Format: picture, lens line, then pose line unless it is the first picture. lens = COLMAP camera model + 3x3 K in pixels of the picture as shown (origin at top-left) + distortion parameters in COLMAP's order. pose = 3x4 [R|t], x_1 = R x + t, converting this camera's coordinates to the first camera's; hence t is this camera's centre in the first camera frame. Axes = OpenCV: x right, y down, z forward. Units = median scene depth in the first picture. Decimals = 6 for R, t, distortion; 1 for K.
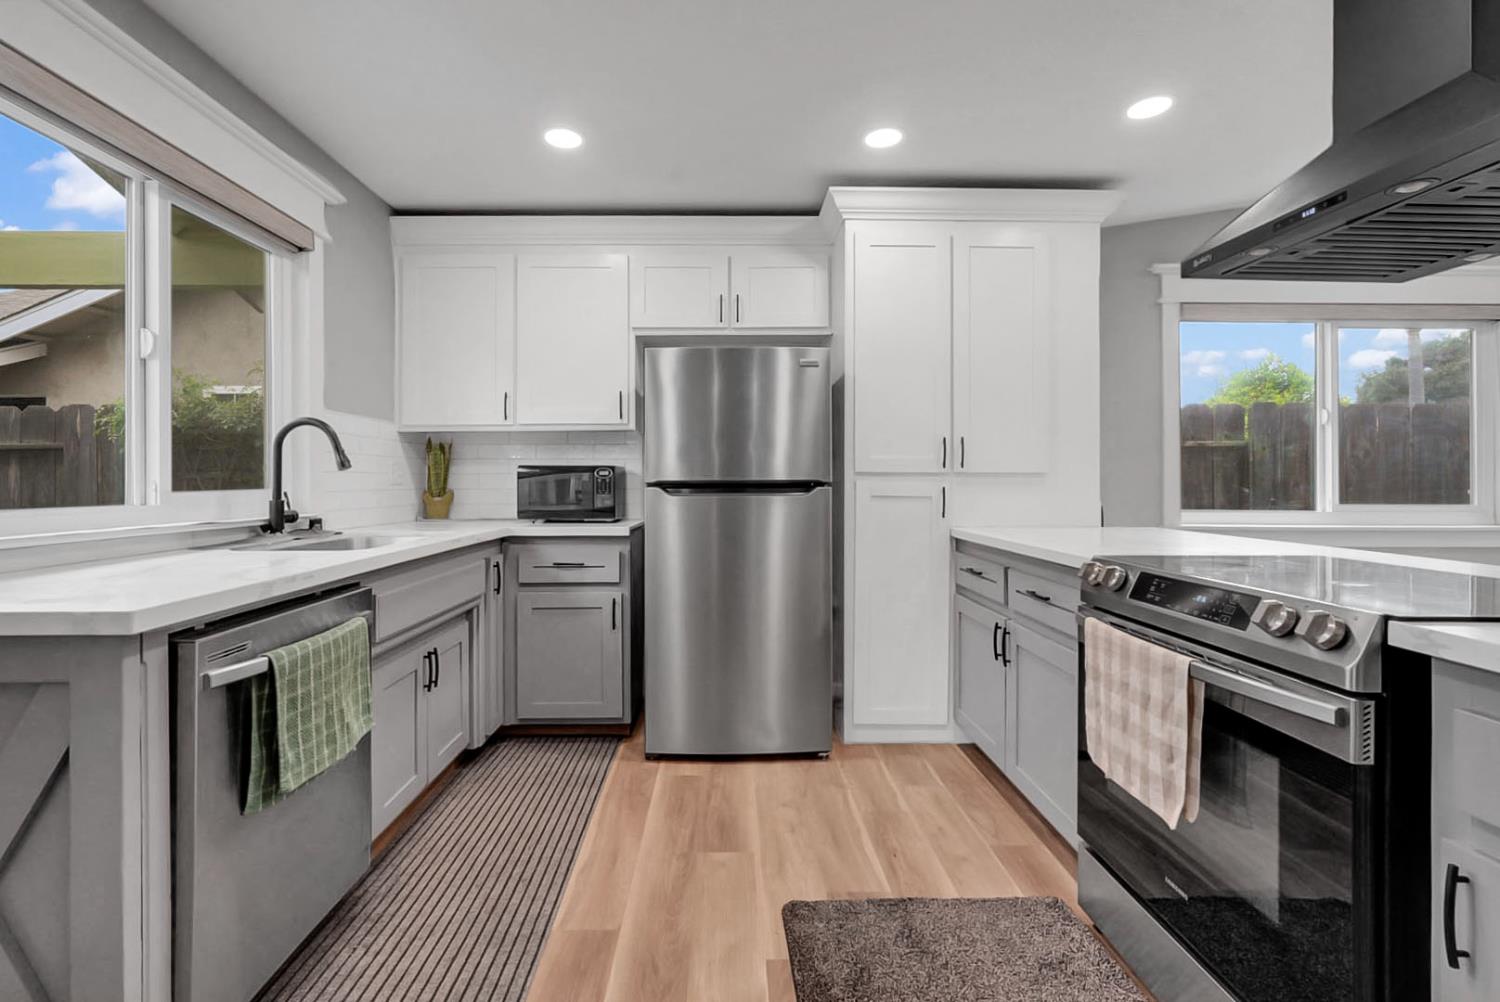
lens RADIAL K [[669.3, 0, 728.8], [0, 669.3, 478.3], [0, 0, 1]] dist [-0.010156, 0.004881]
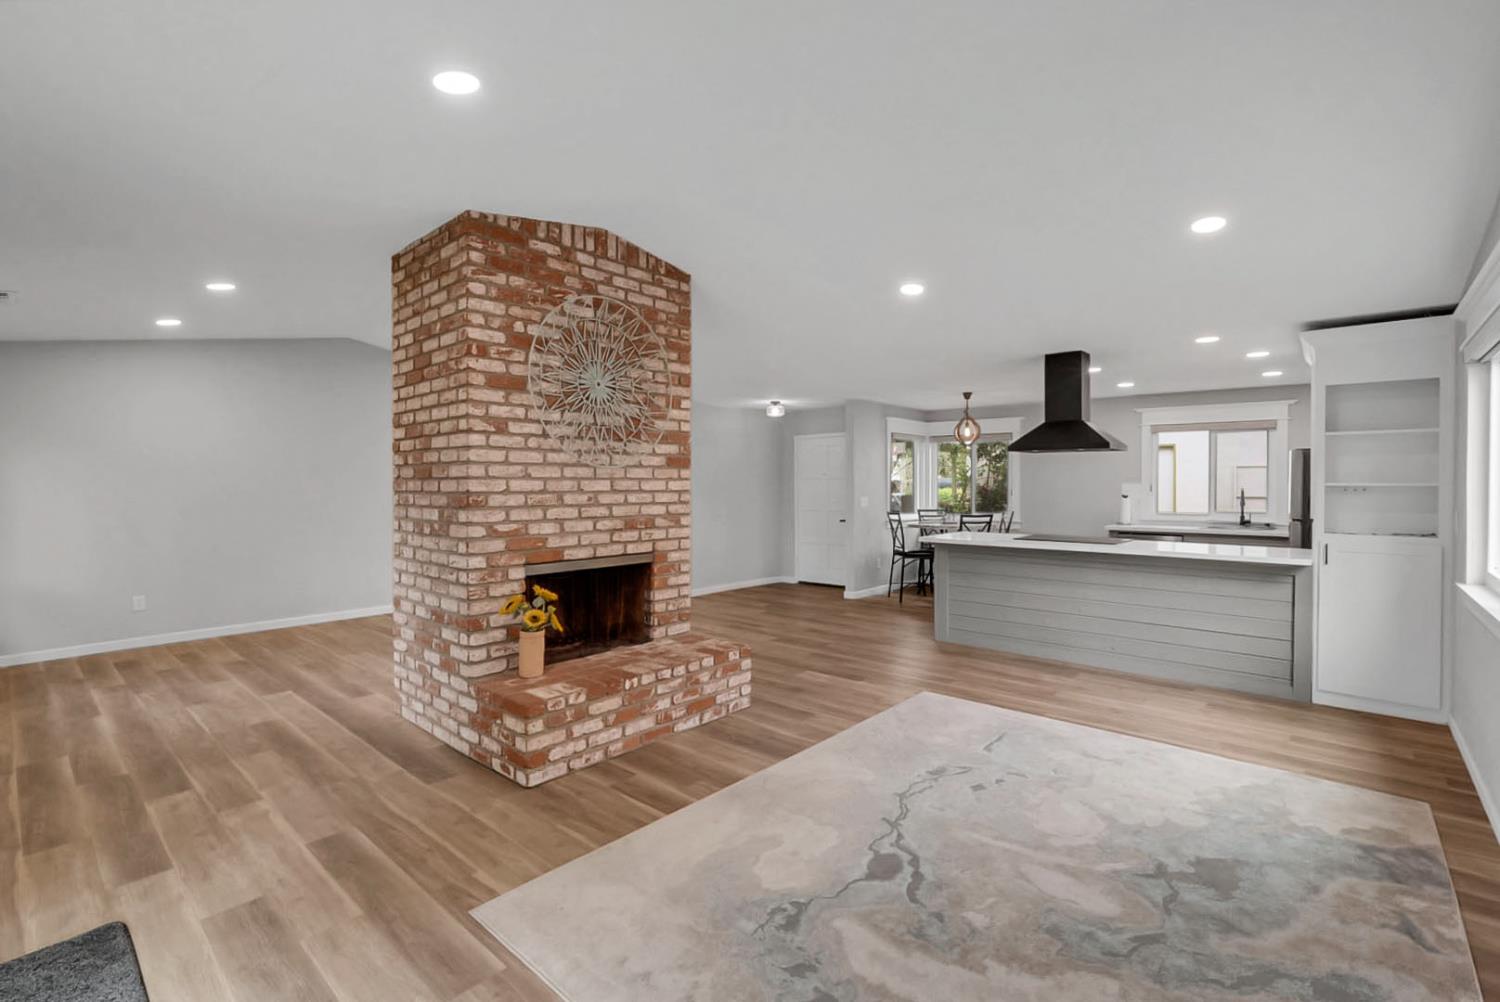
lens RADIAL K [[669.3, 0, 752.4], [0, 669.3, 490.0], [0, 0, 1]] dist [-0.010156, 0.004881]
pose [[-0.667133, 0.005264, -0.744920, 2.912887], [0.003136, 0.999986, 0.004258, -0.101491], [0.744932, 0.000505, -0.667140, 1.254005]]
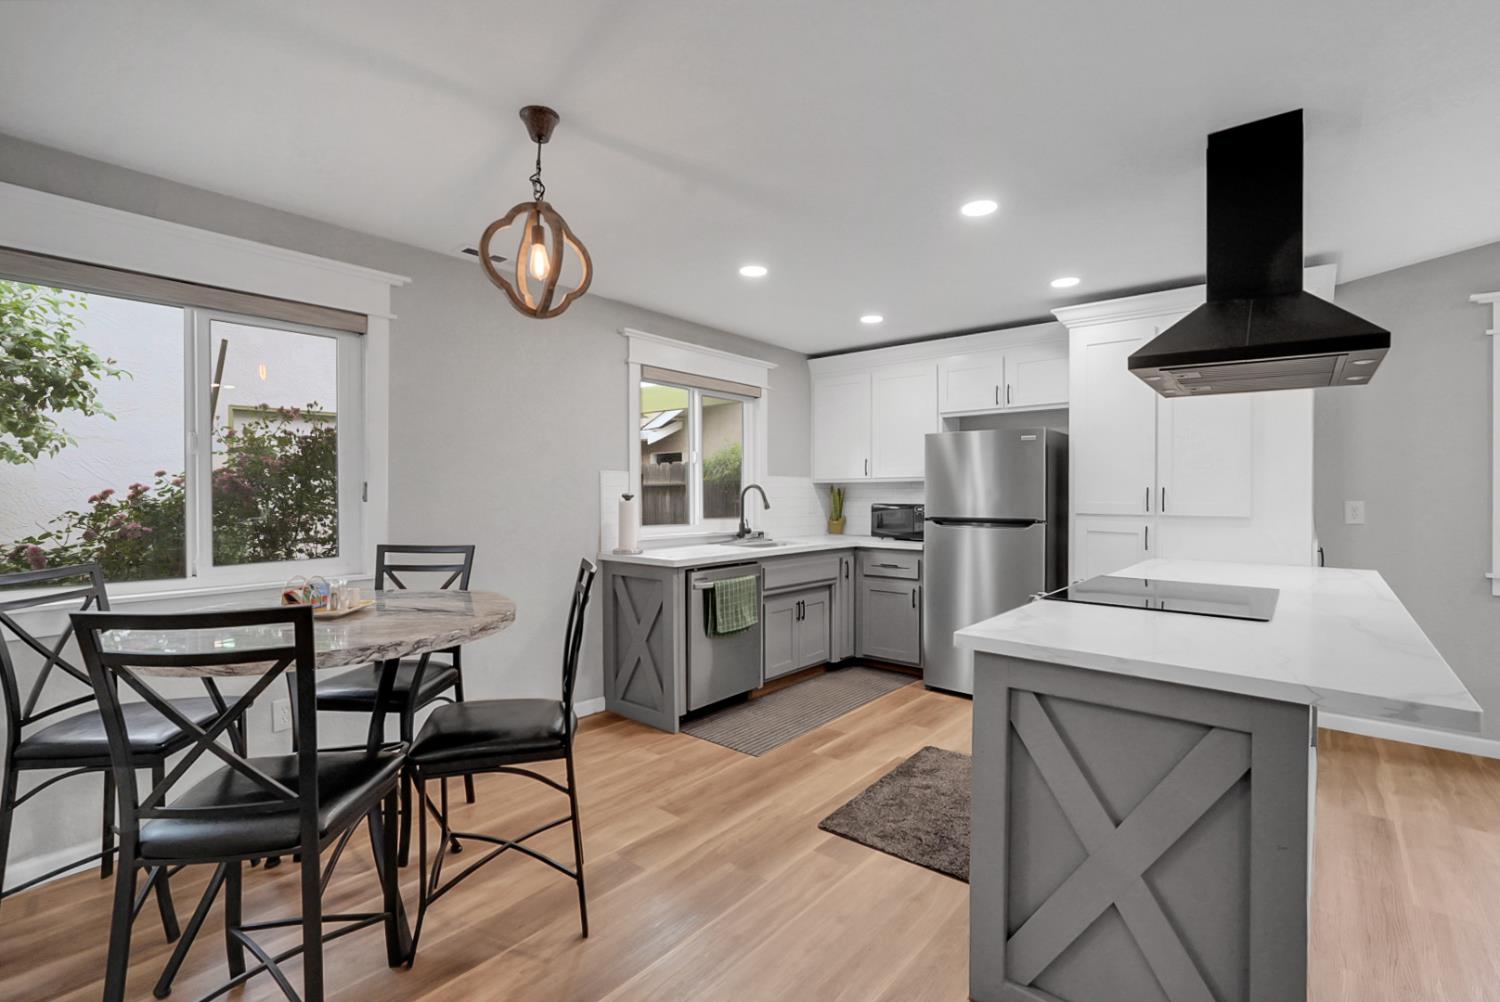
lens RADIAL K [[669.3, 0, 742.4], [0, 669.3, 499.7], [0, 0, 1]] dist [-0.010156, 0.004881]
pose [[0.749138, 0.007720, -0.662369, 0.673608], [-0.000599, 0.999940, 0.010976, -0.058888], [0.662414, -0.007825, 0.749097, -0.547081]]
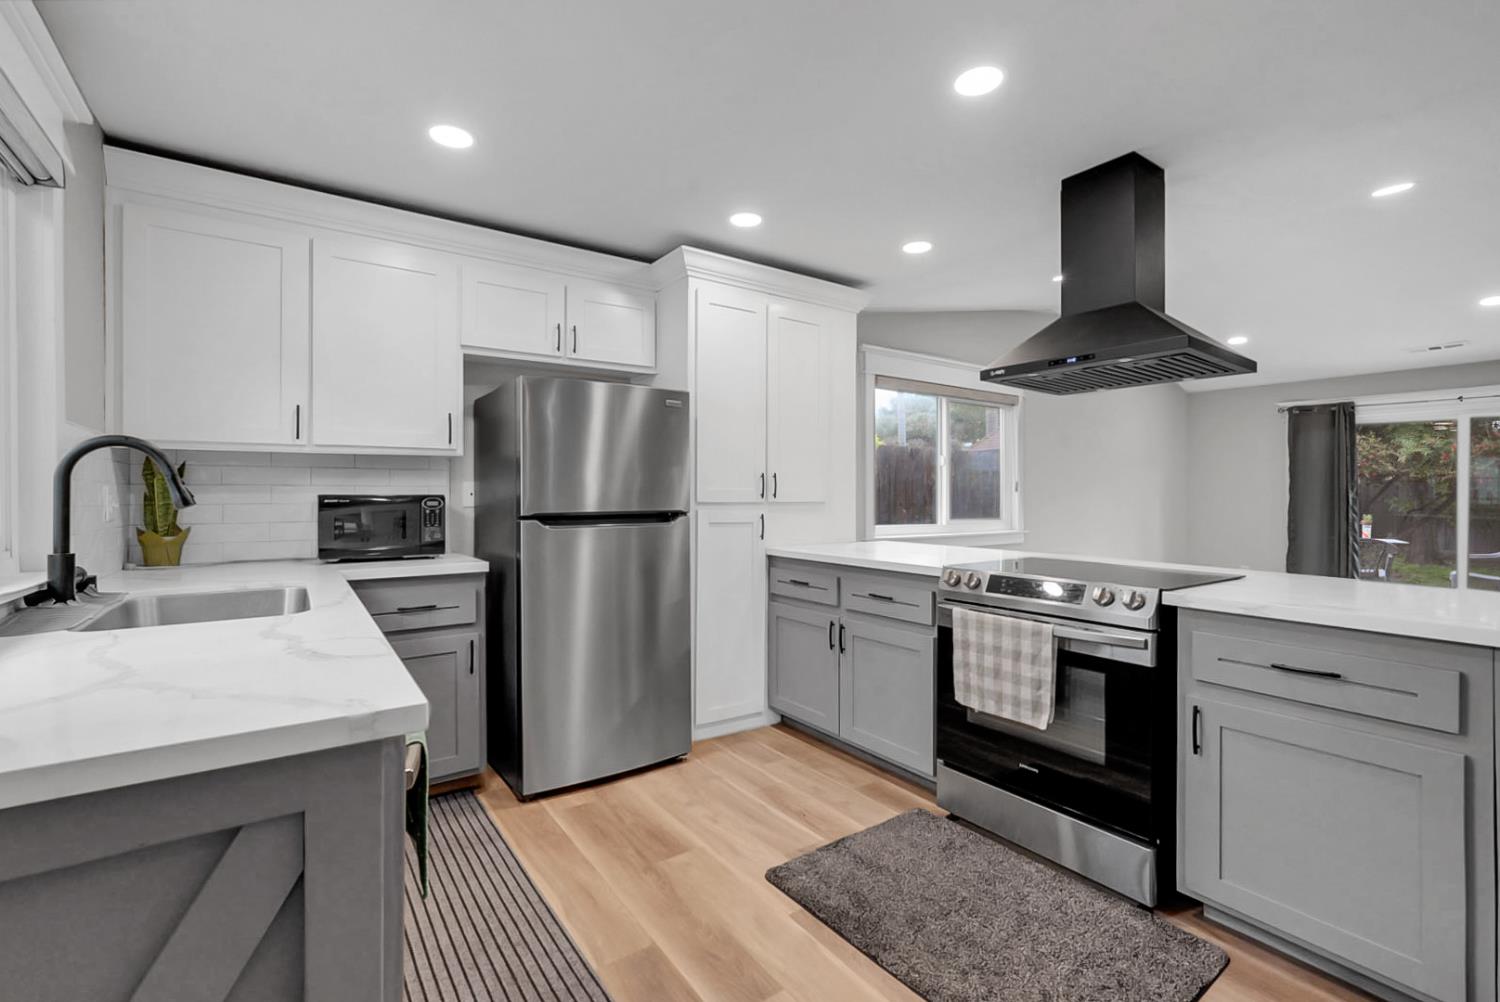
lens RADIAL K [[669.3, 0, 743.0], [0, 669.3, 494.1], [0, 0, 1]] dist [-0.010156, 0.004881]
pose [[0.823464, 0.000066, 0.567369, -0.446636], [-0.002229, 0.999993, 0.003120, -0.030268], [-0.567364, -0.003834, 0.823458, 0.032069]]
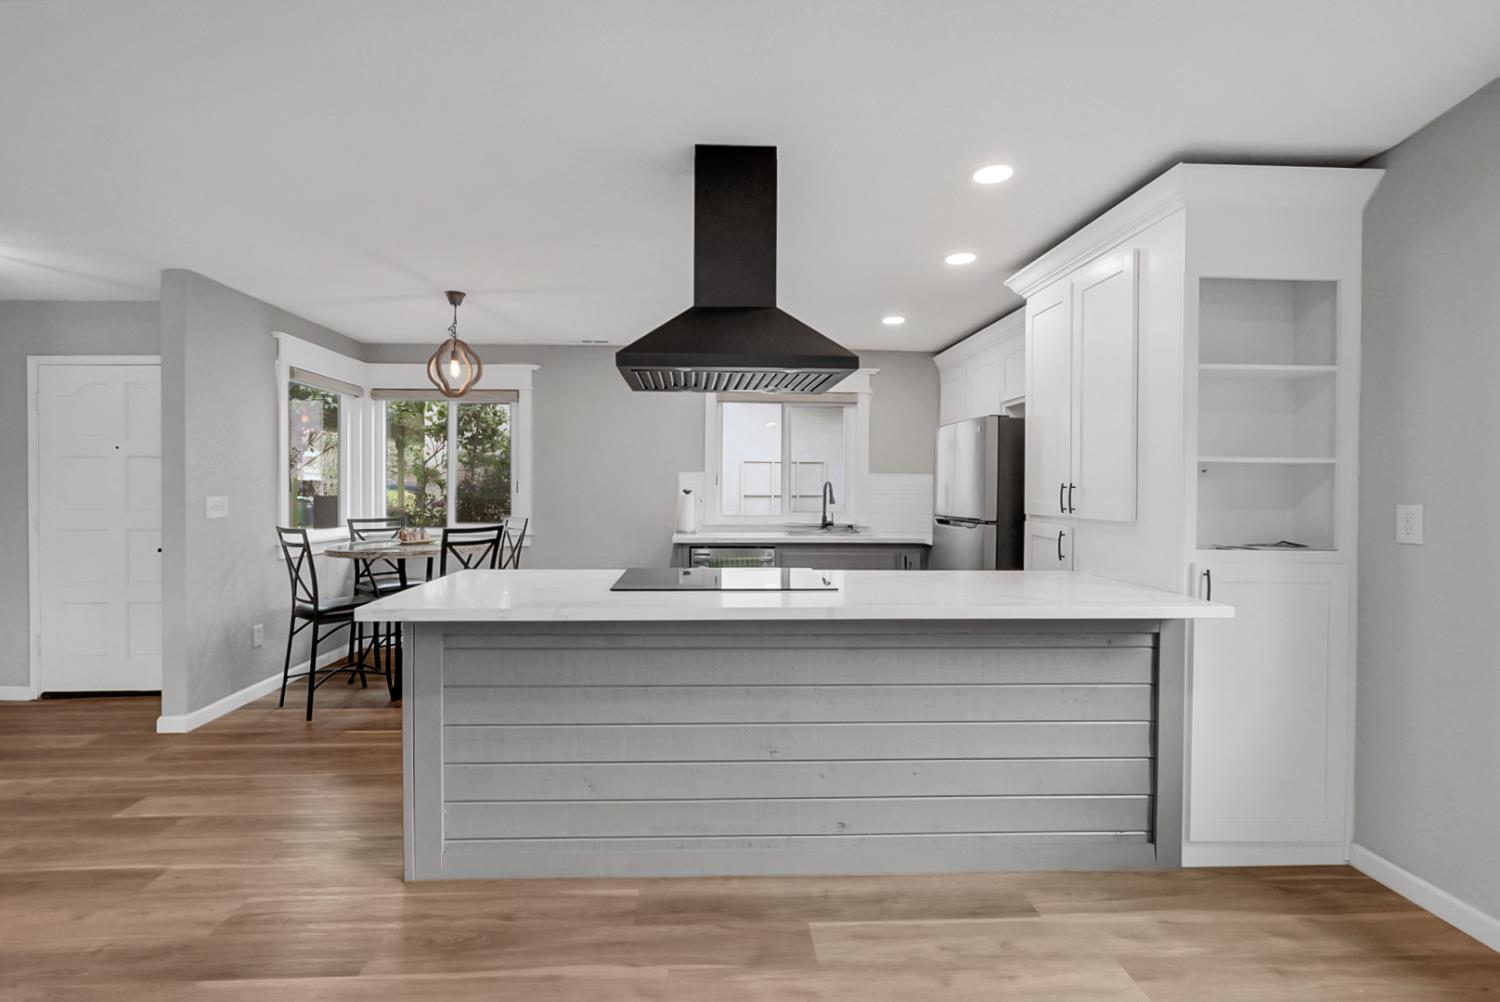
lens RADIAL K [[669.3, 0, 728.3], [0, 669.3, 490.6], [0, 0, 1]] dist [-0.010156, 0.004881]
pose [[0.034610, 0.004522, -0.999391, 1.556693], [0.002791, 0.999985, 0.004621, -0.067013], [0.999397, -0.002949, 0.034597, 0.523770]]
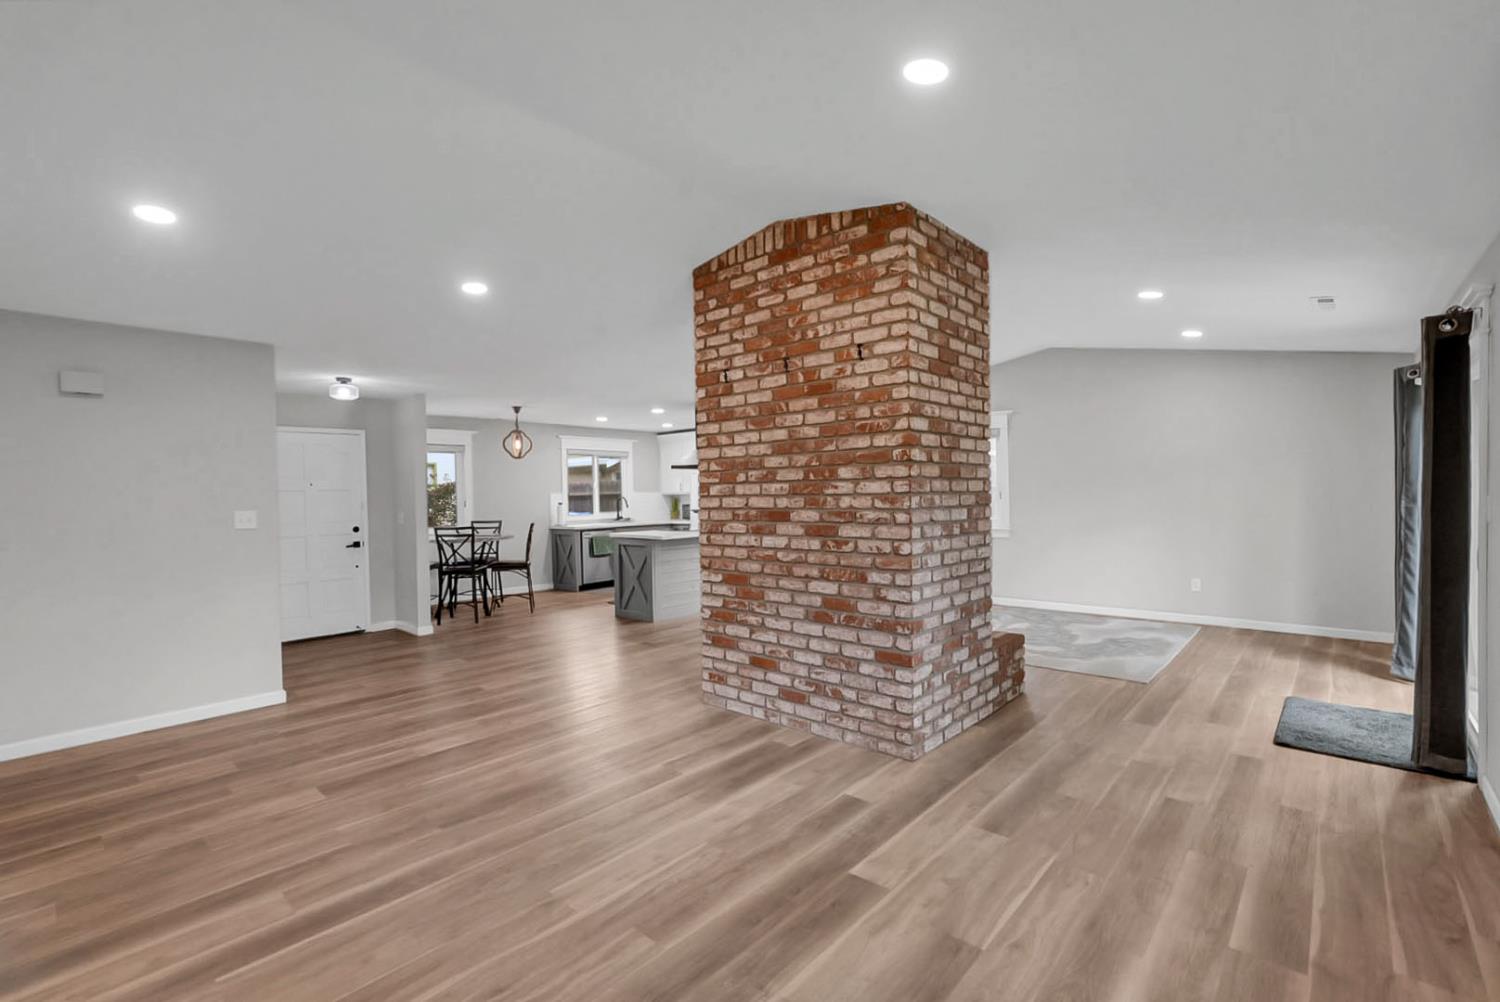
lens RADIAL K [[669.3, 0, 748.3], [0, 669.3, 507.8], [0, 0, 1]] dist [-0.010156, 0.004881]
pose [[0.741444, 0.004596, -0.670999, 2.938522], [0.014624, 0.999628, 0.023007, -0.099022], [0.670855, -0.026871, 0.741101, -1.750884]]
